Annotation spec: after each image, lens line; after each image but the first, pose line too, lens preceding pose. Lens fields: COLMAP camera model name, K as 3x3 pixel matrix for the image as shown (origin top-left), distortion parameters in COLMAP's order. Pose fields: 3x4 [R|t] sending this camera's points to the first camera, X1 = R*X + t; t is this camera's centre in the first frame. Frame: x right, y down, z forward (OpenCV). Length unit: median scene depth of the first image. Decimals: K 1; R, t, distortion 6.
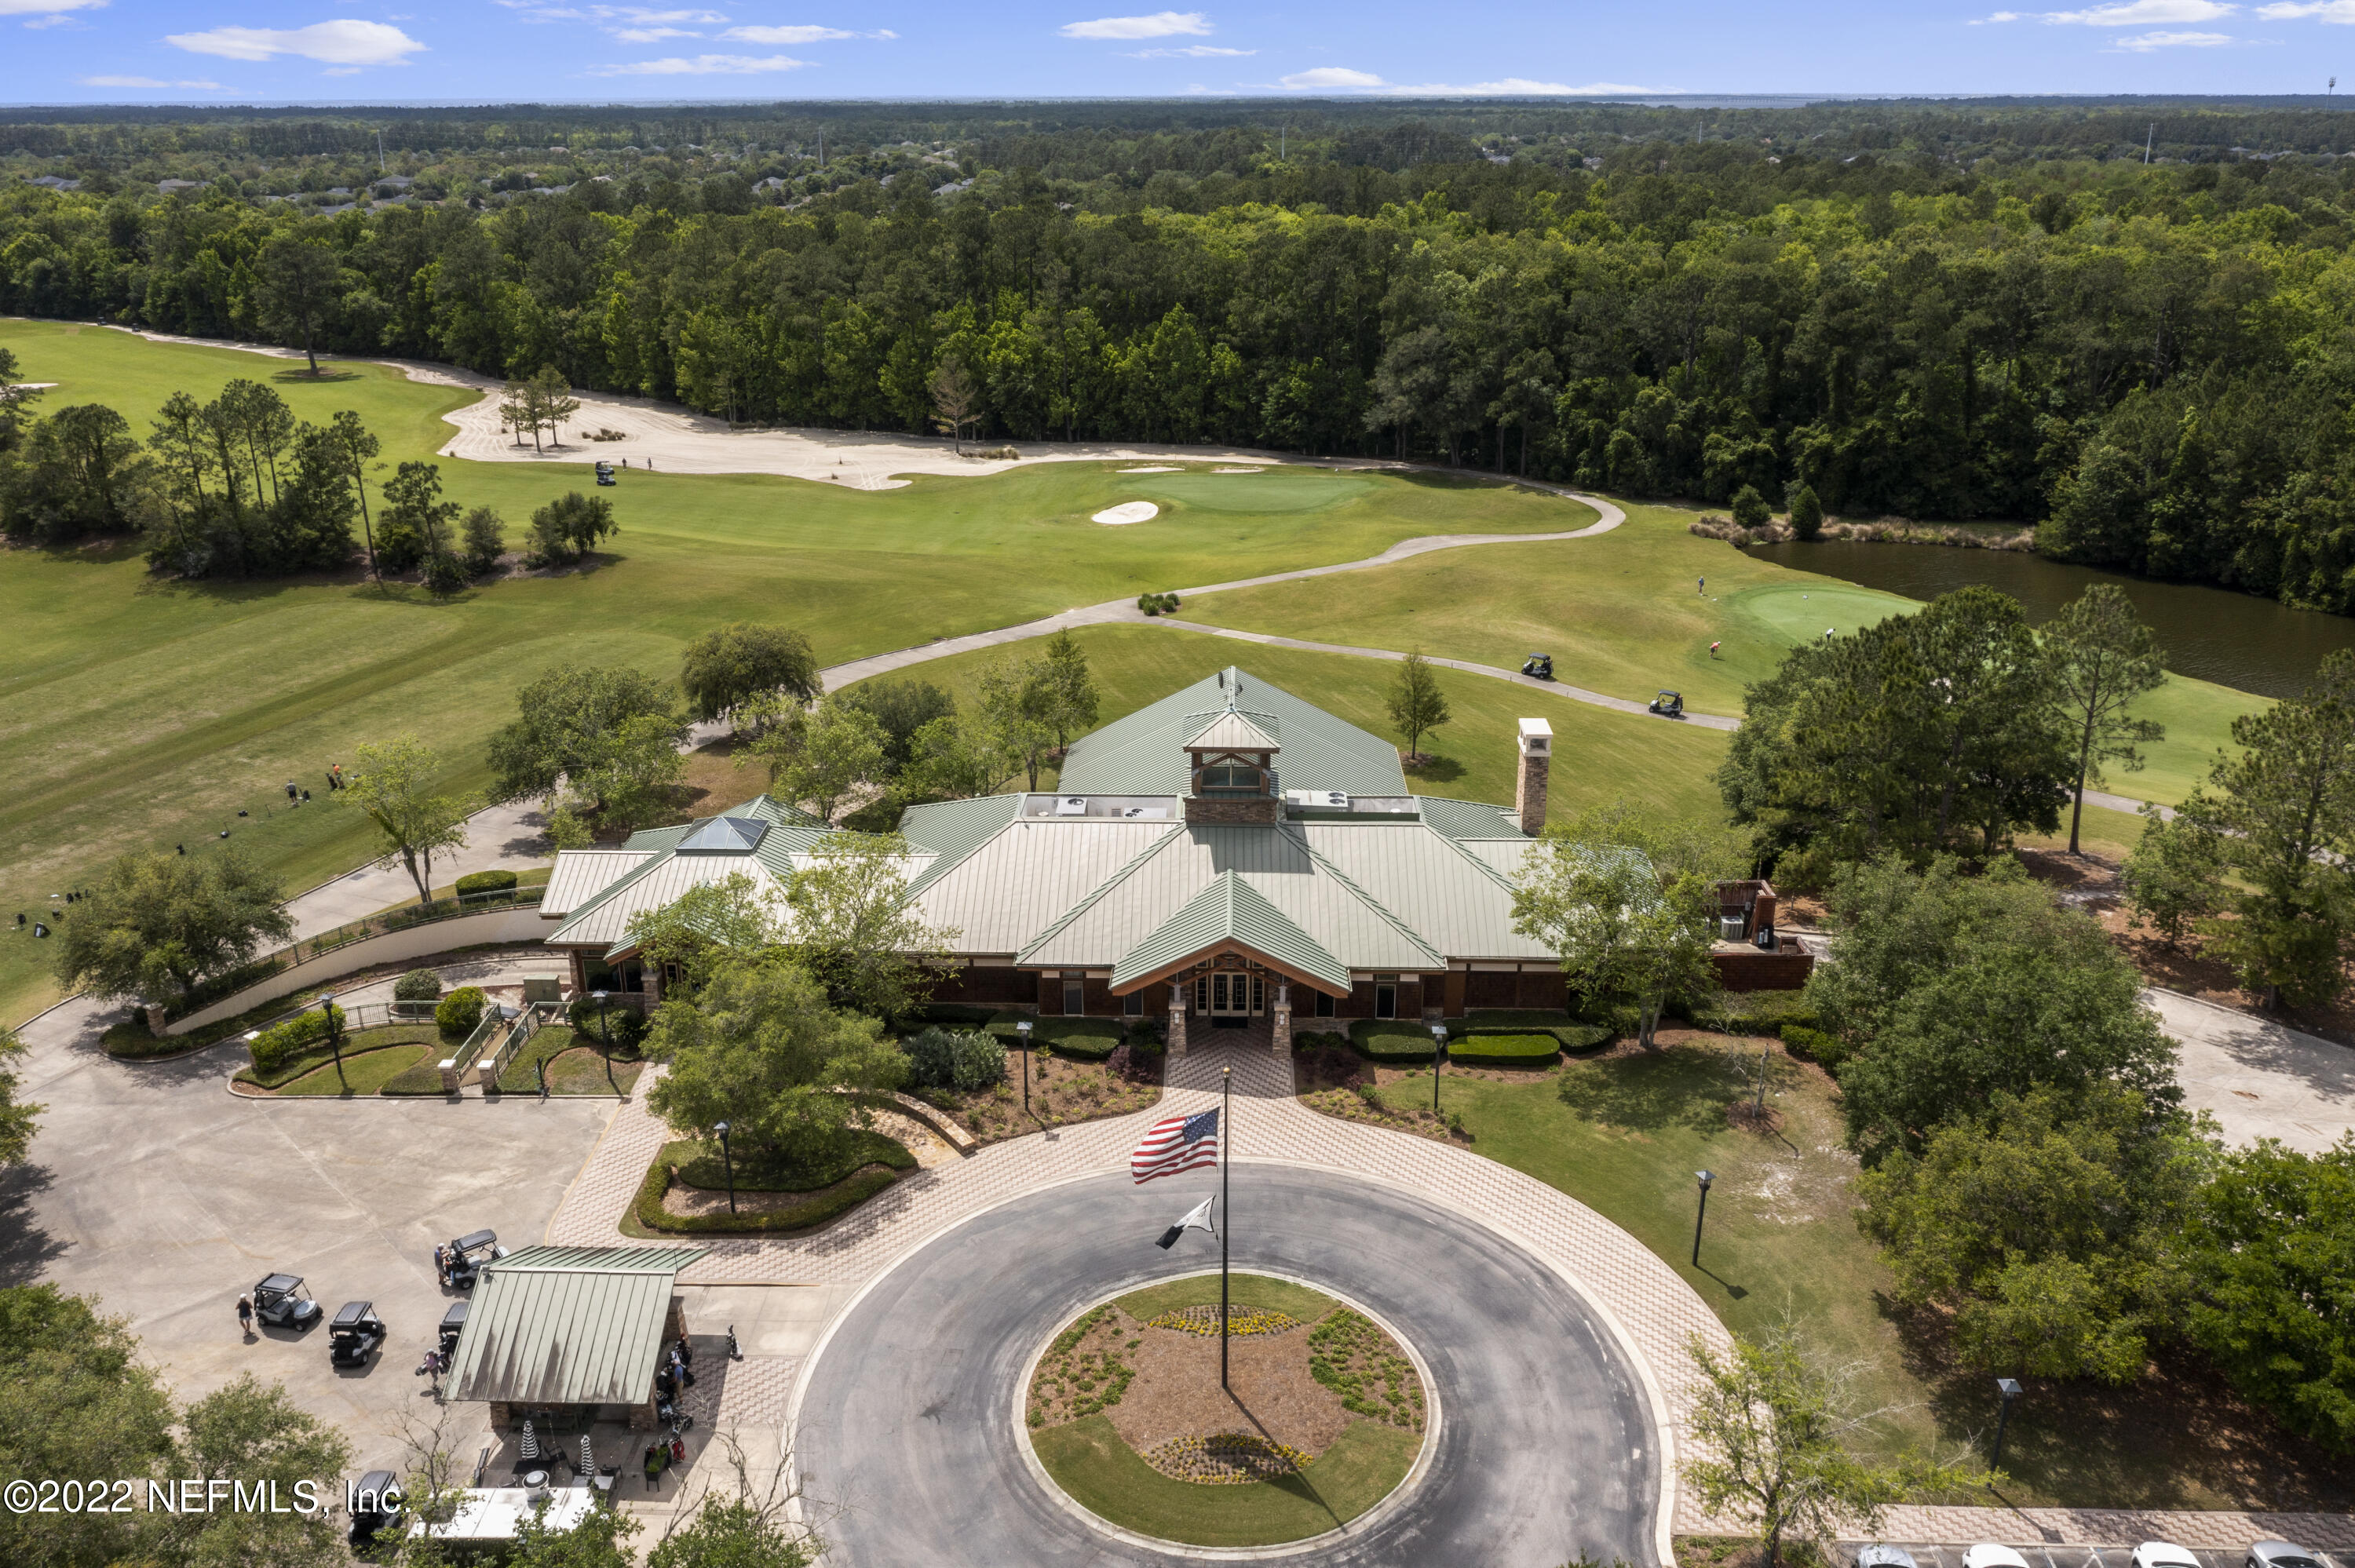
lens RADIAL K [[1865.3, 0, 1177.5], [0, 1865.3, 784.0], [0, 0, 1]] dist [-0.012709, 0.010524]
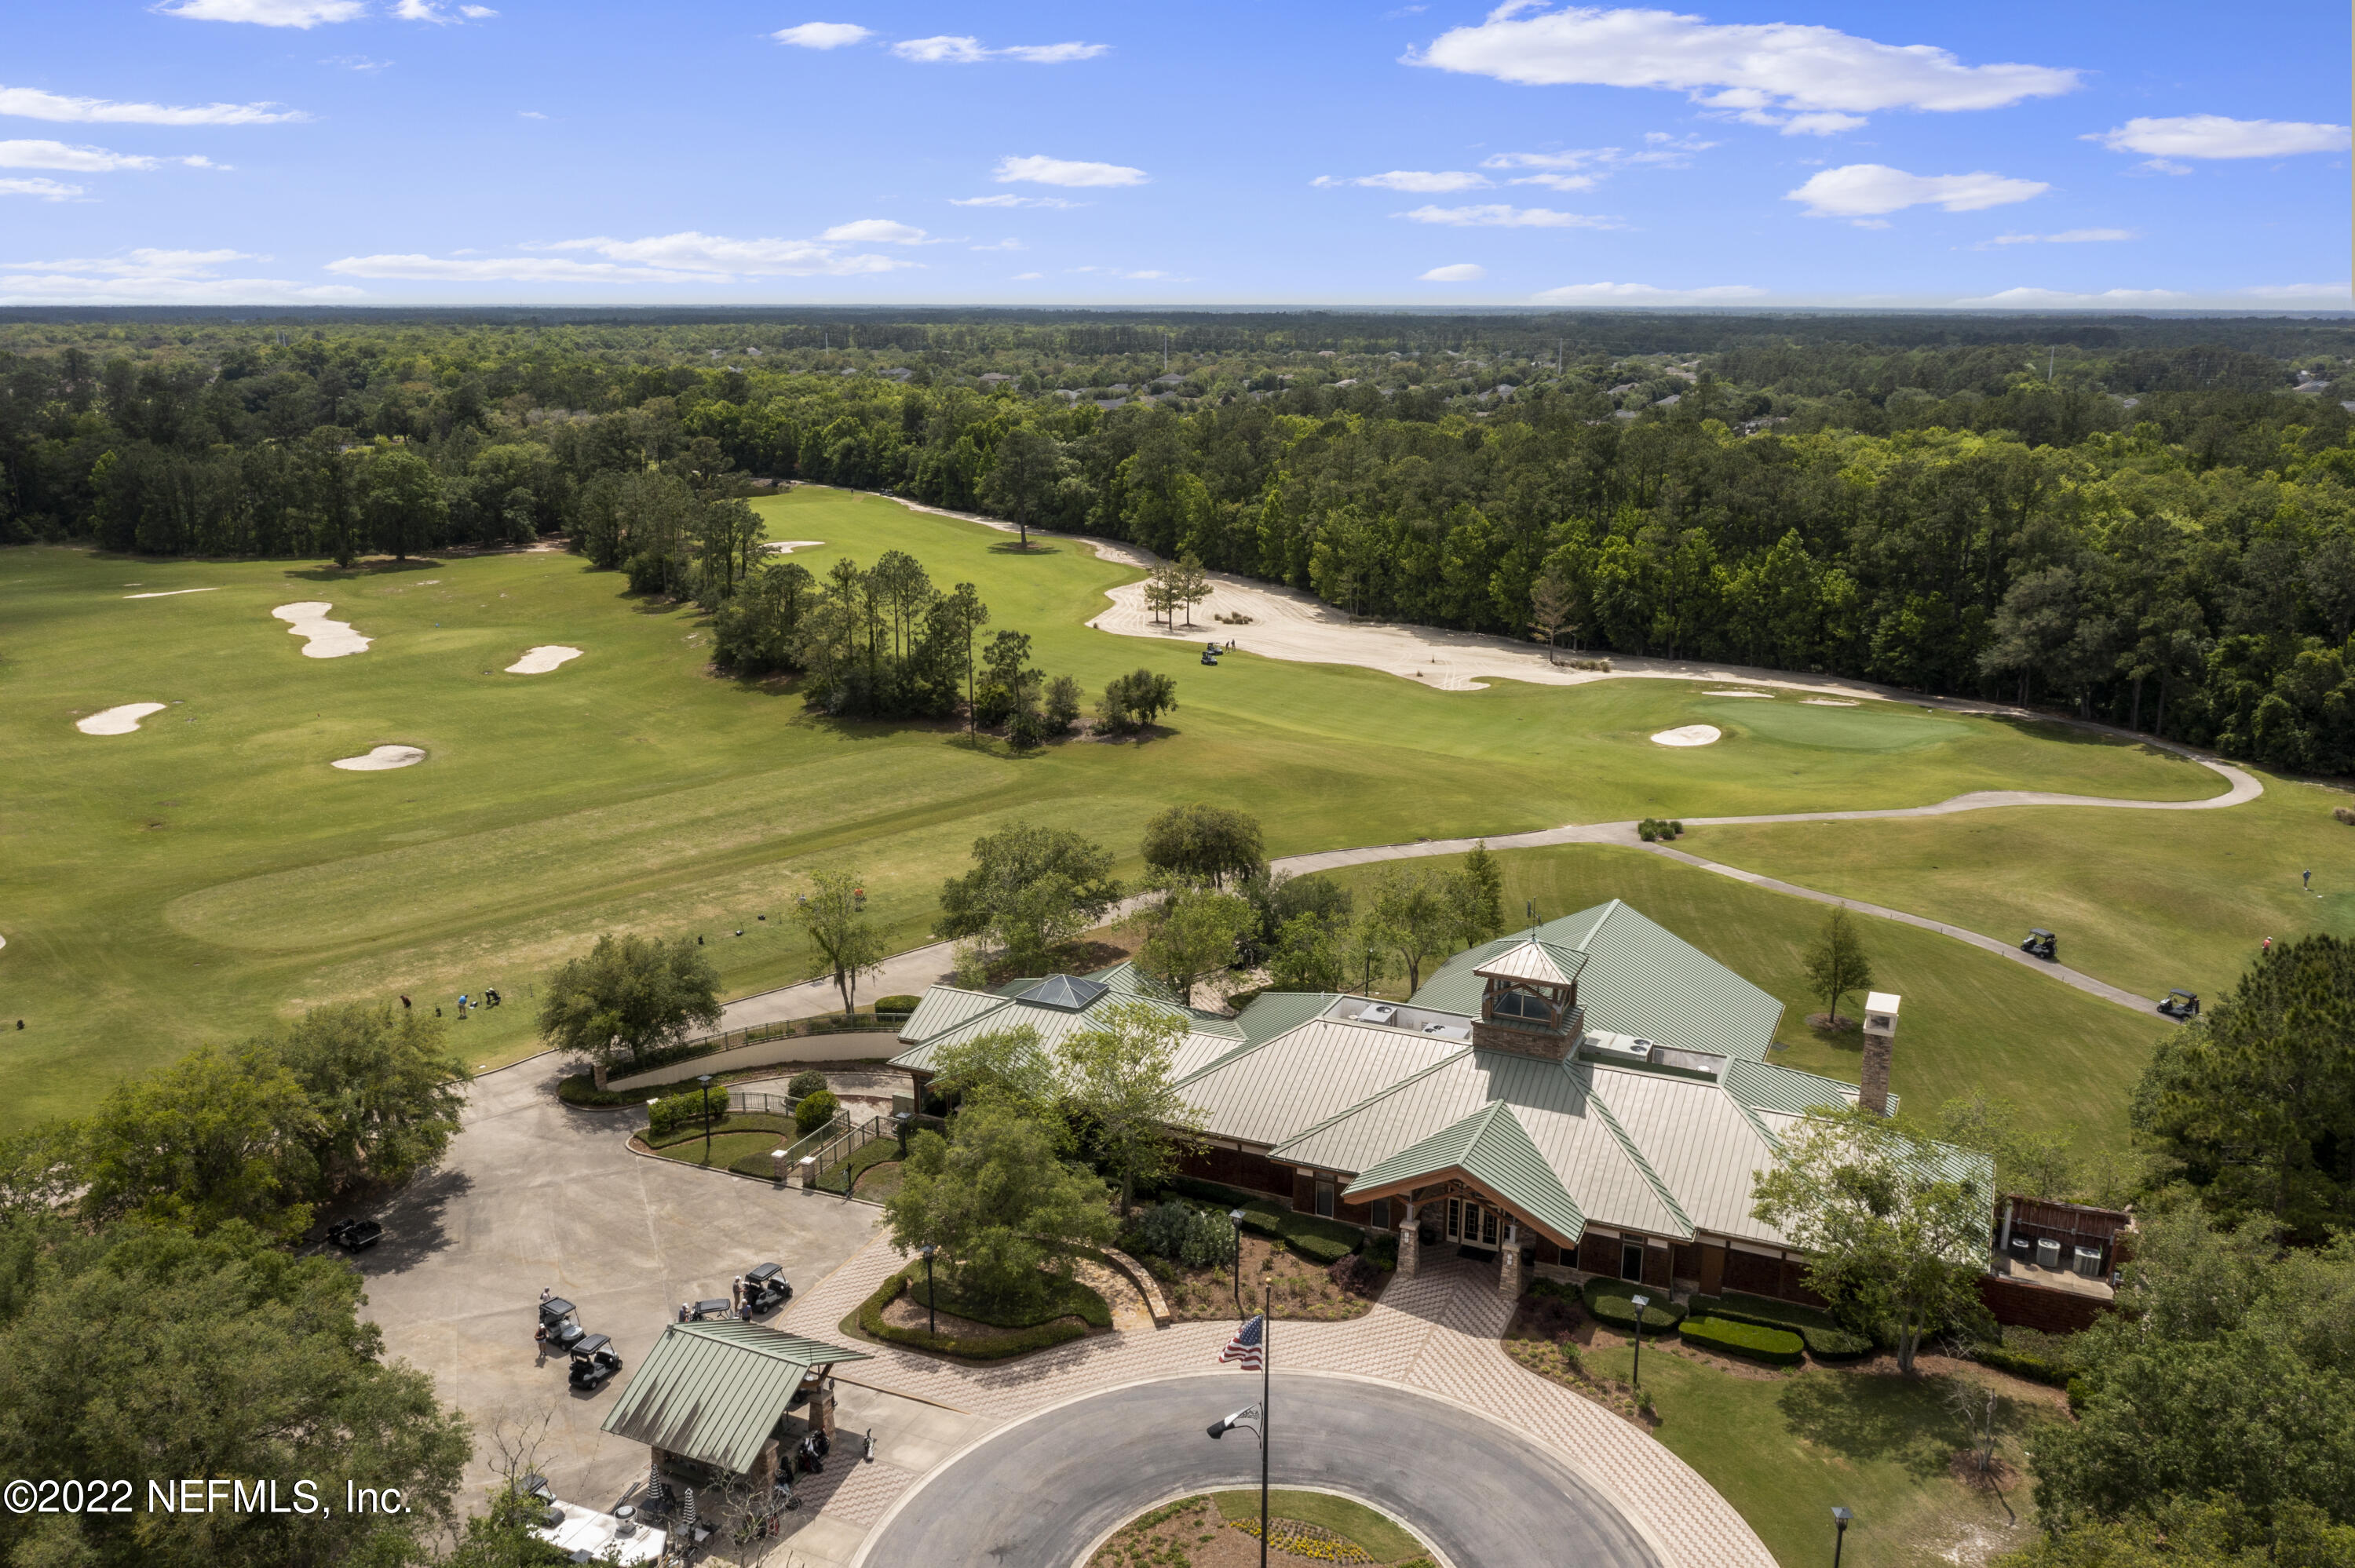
lens RADIAL K [[1865.3, 0, 1177.5], [0, 1865.3, 784.0], [0, 0, 1]] dist [-0.012709, 0.010524]
pose [[0.922373, 0.103336, -0.372222, 0.147376], [-0.140835, 0.987194, -0.074929, -0.014133], [0.359713, 0.121535, 0.925114, 0.000553]]
